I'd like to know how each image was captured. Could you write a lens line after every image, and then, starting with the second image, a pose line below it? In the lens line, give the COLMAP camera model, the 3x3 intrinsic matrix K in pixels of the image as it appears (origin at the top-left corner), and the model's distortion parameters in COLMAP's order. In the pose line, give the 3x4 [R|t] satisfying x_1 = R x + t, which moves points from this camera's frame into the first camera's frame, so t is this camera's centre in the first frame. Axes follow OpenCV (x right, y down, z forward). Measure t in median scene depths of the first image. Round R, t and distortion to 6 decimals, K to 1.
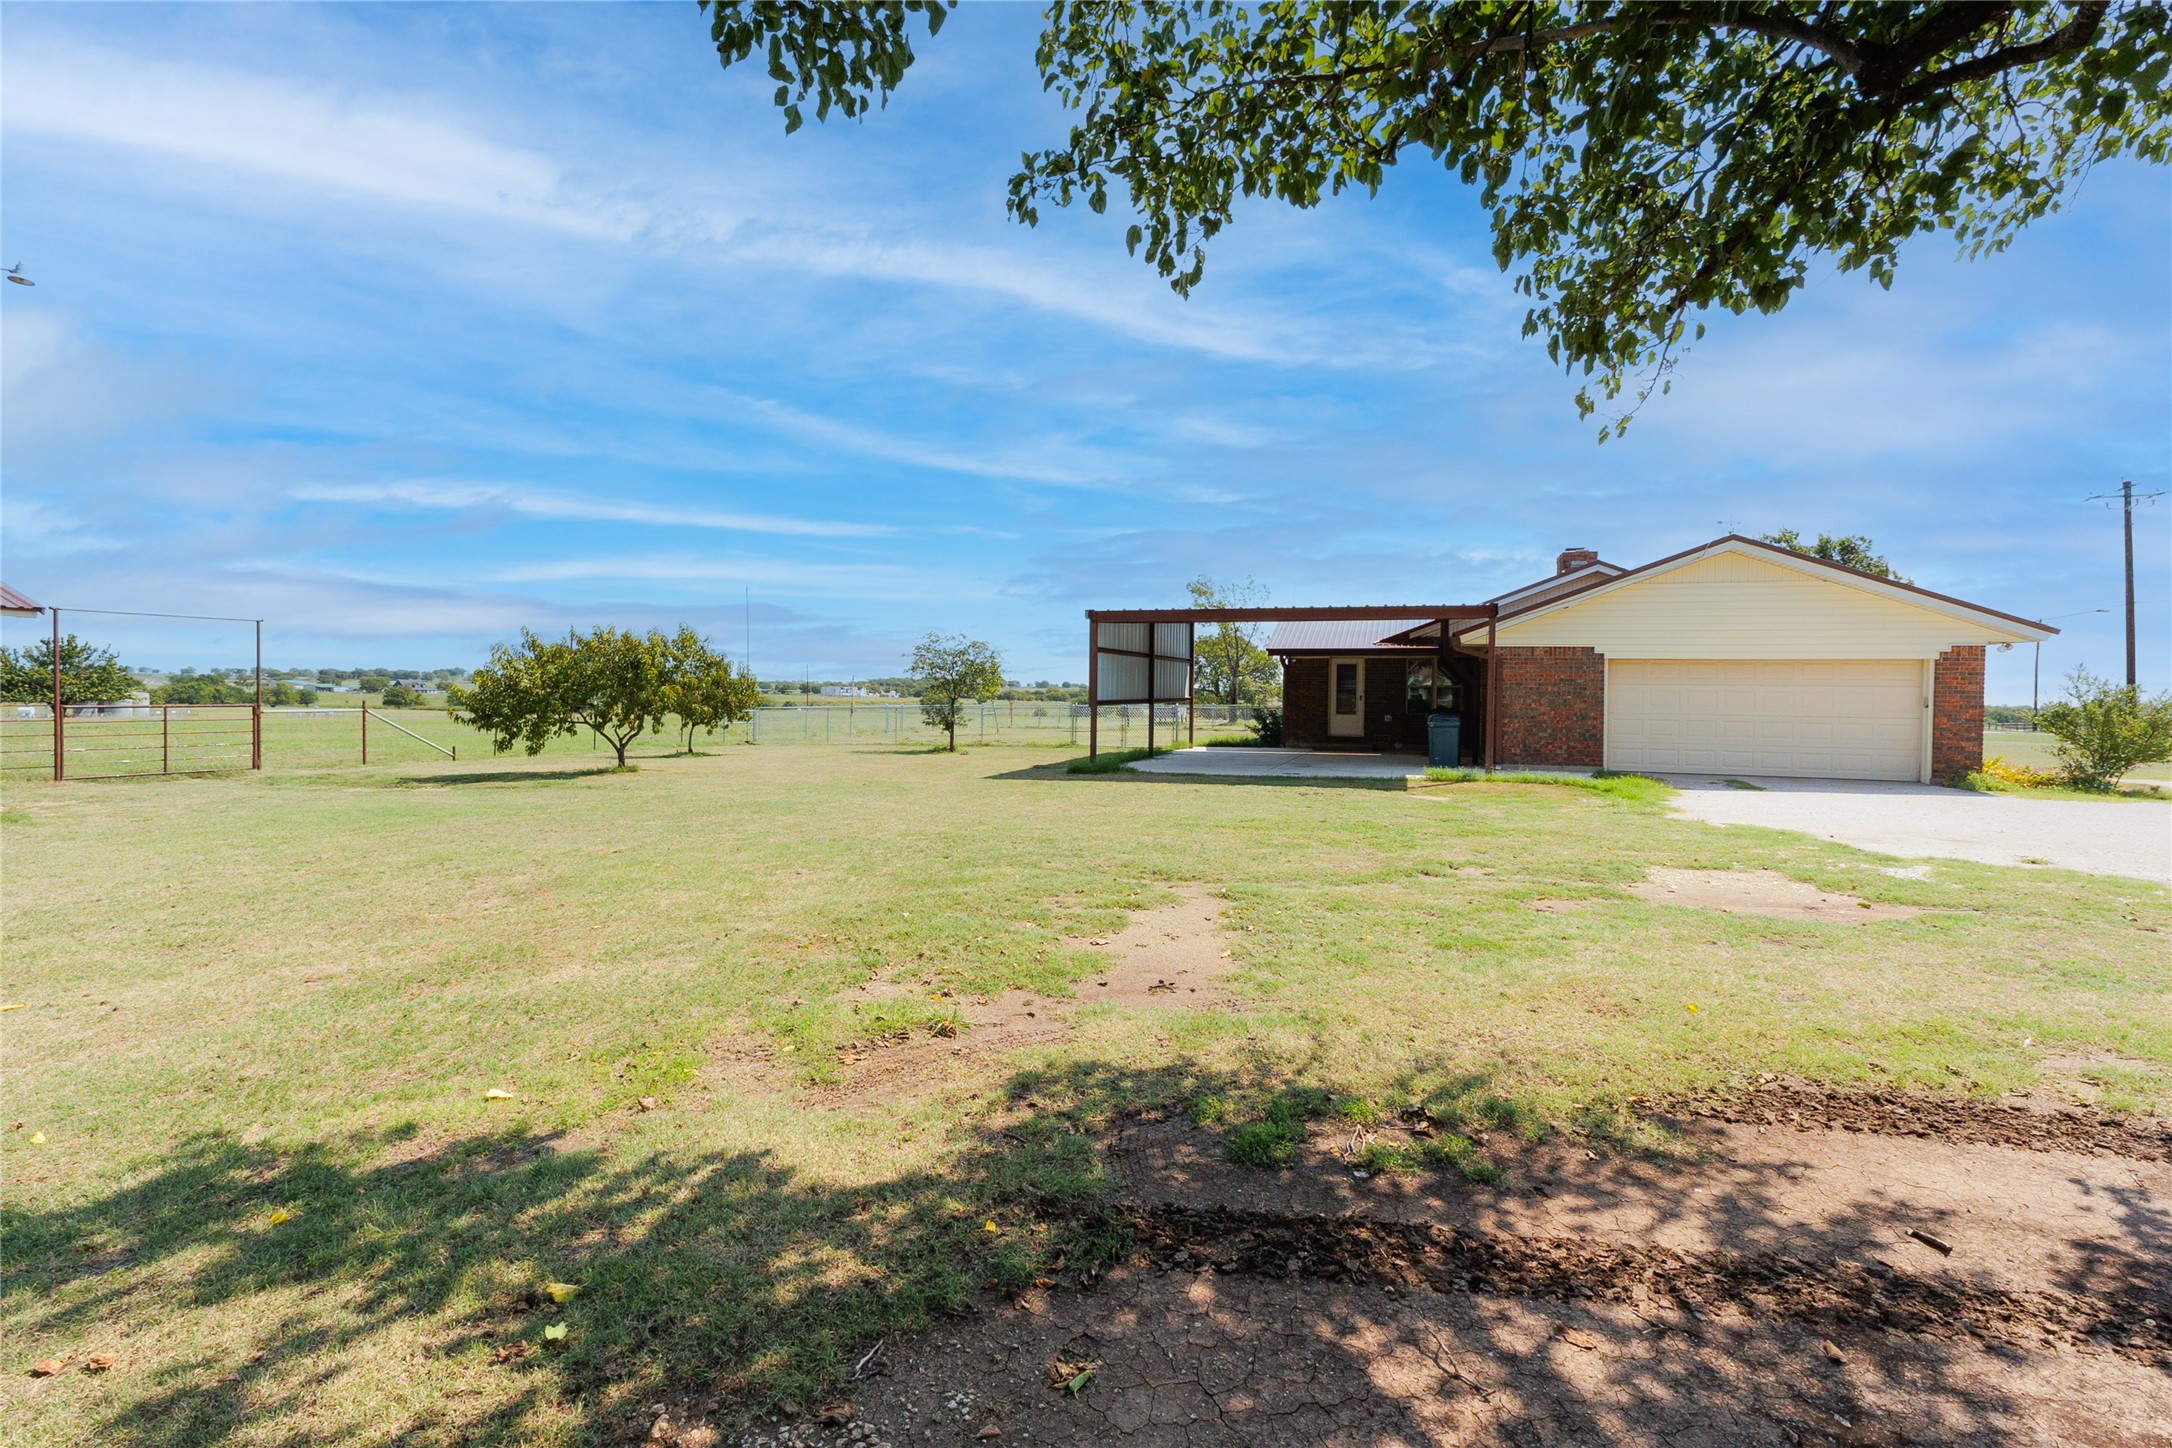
lens RADIAL K [[974.3, 0, 1080.1], [0, 974.3, 704.2], [0, 0, 1]] dist [-0.002868, 0.000003]
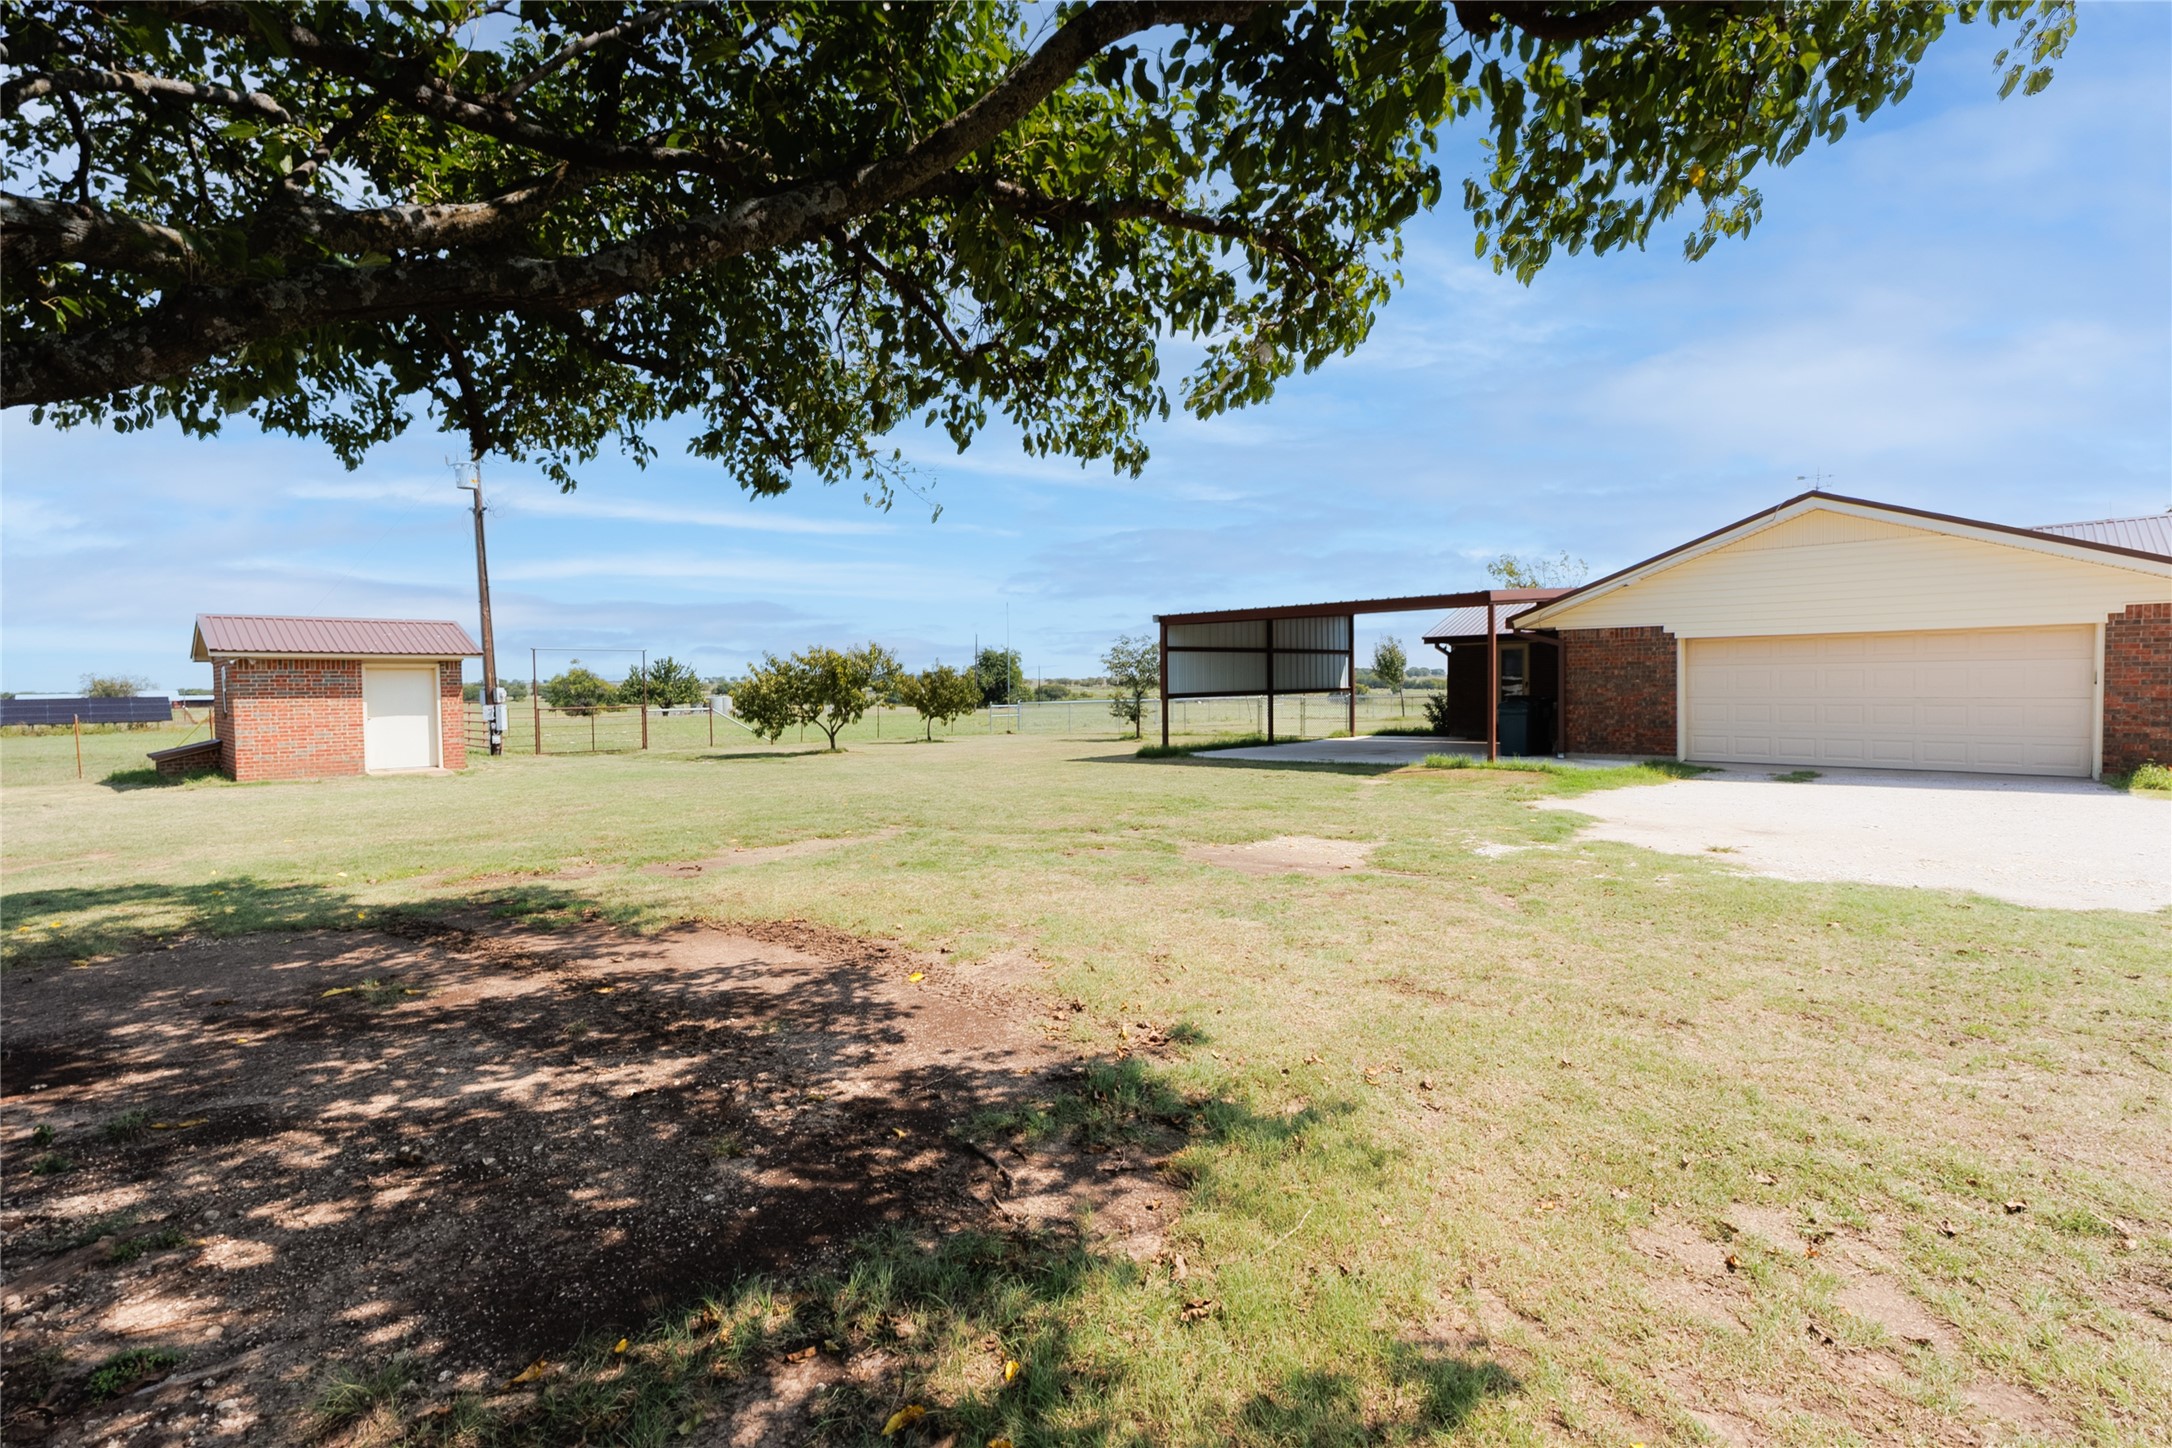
lens RADIAL K [[974.3, 0, 1080.1], [0, 974.3, 704.2], [0, 0, 1]] dist [-0.002868, 0.000003]
pose [[0.899258, -0.013810, -0.437201, 0.428408], [0.018230, 0.999816, 0.005916, -0.000294], [0.437039, -0.013291, 0.899344, -0.073414]]
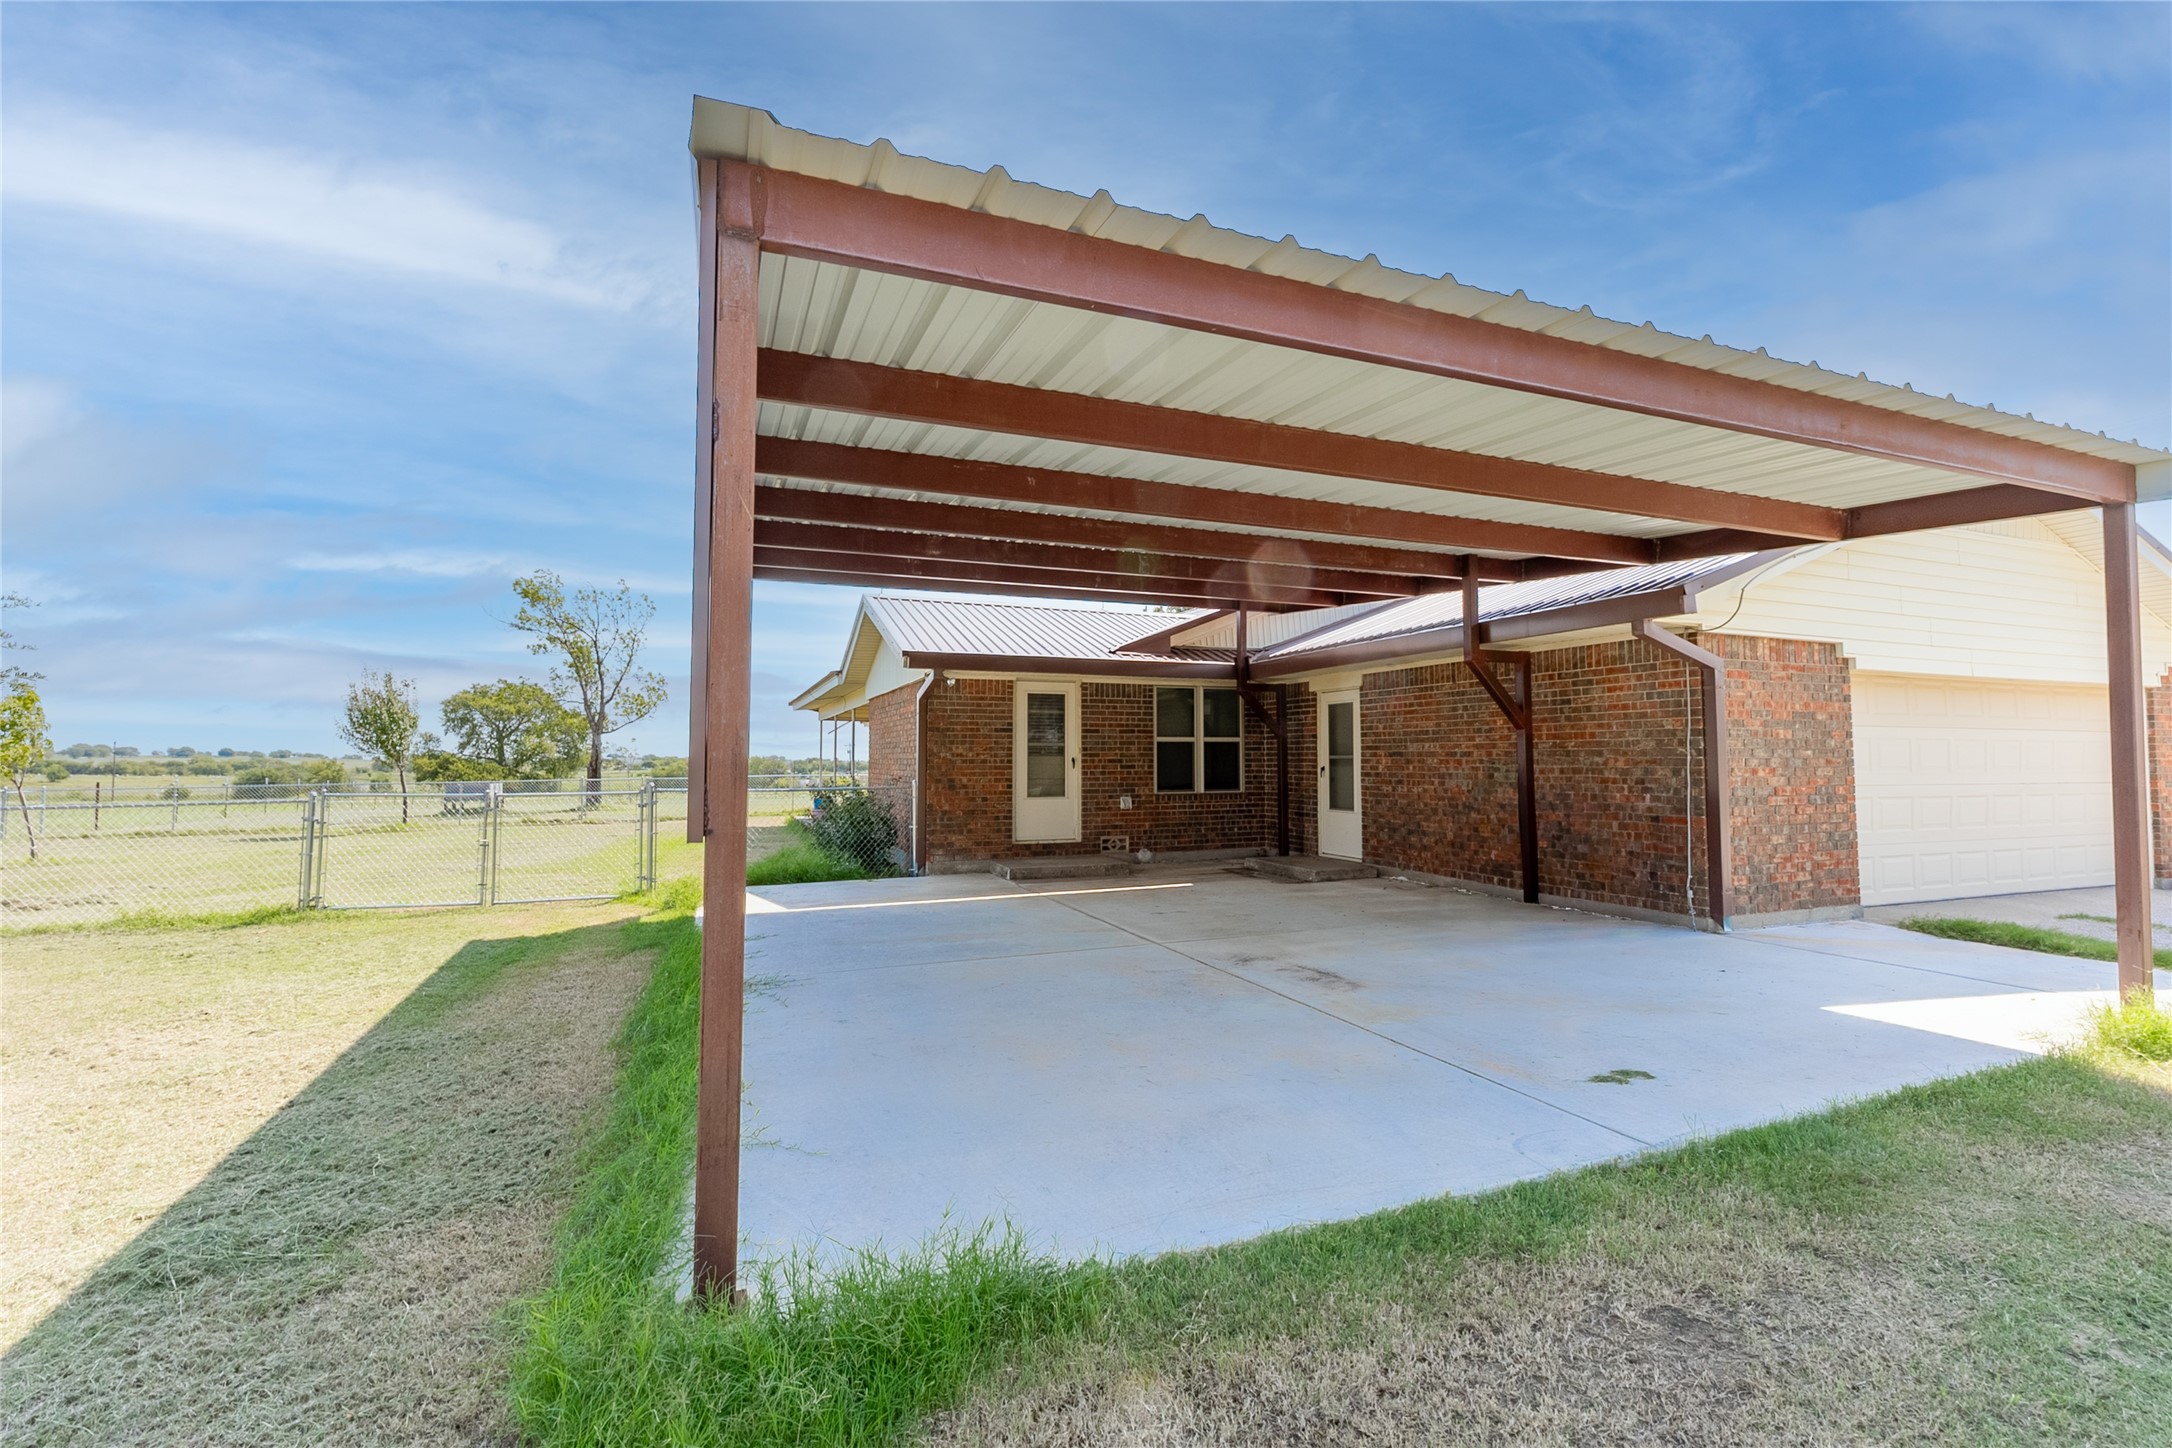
lens RADIAL K [[974.3, 0, 1080.1], [0, 974.3, 704.2], [0, 0, 1]] dist [-0.002868, 0.000003]
pose [[0.760329, 0.029926, 0.648848, -0.038288], [0.014990, 0.997864, -0.063588, -0.006327], [-0.649365, 0.058074, 0.758256, 0.876218]]
